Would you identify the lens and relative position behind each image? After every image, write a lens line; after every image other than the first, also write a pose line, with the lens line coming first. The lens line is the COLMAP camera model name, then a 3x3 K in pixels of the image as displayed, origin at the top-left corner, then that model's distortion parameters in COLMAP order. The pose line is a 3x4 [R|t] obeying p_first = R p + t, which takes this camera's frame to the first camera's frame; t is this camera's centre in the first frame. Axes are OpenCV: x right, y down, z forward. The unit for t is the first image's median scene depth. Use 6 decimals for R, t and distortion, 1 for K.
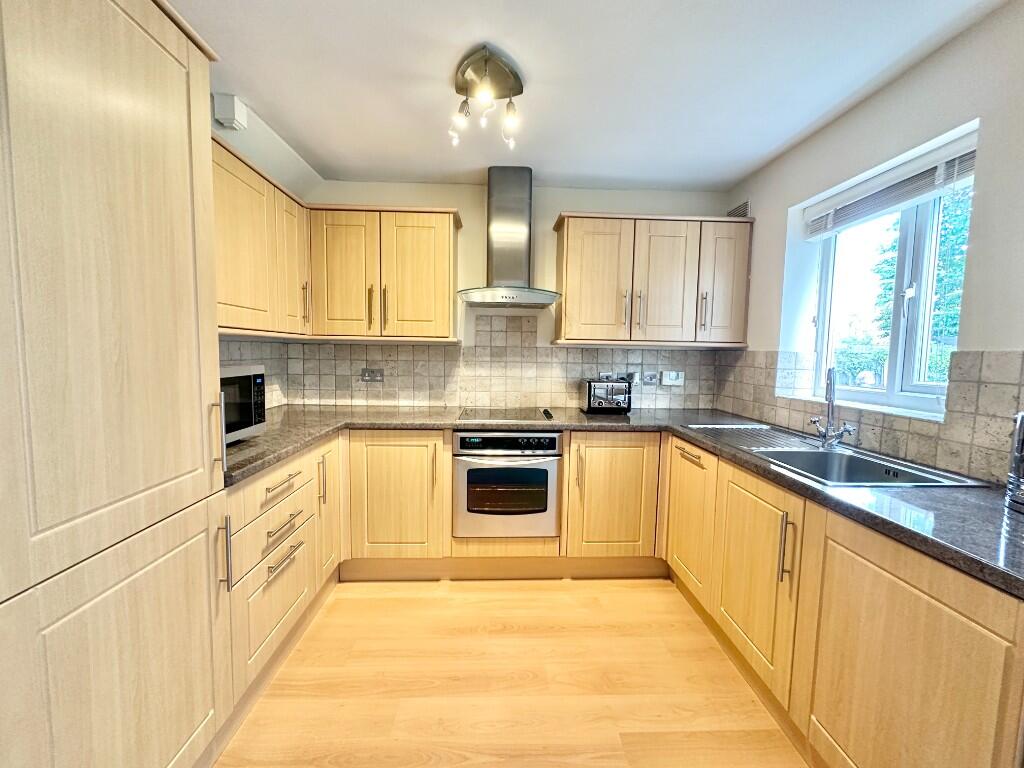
lens RADIAL K [[408.0, 0, 512.7], [0, 408.0, 382.1], [0, 0, 1]] dist [0.002074, -0.000190]
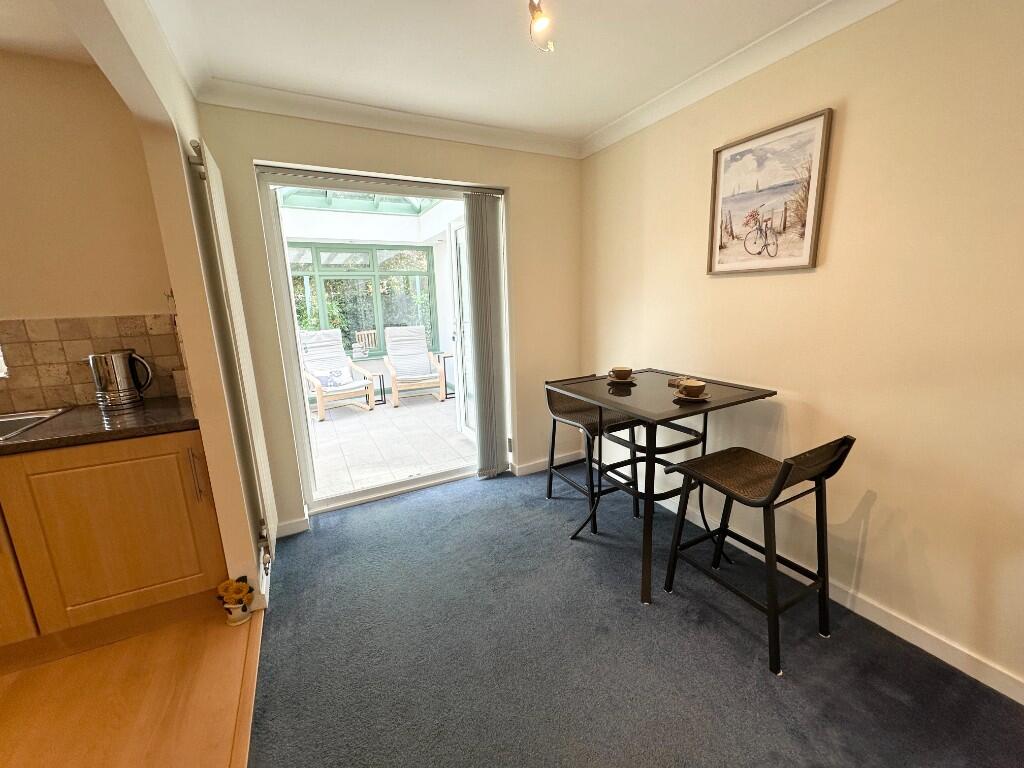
lens RADIAL K [[408.0, 0, 510.4], [0, 408.0, 378.0], [0, 0, 1]] dist [0.002074, -0.000190]
pose [[-0.426319, -0.177554, 0.886976, -0.811160], [0.093030, 0.966742, 0.238236, -0.061295], [-0.899776, 0.184080, -0.395622, 0.102563]]
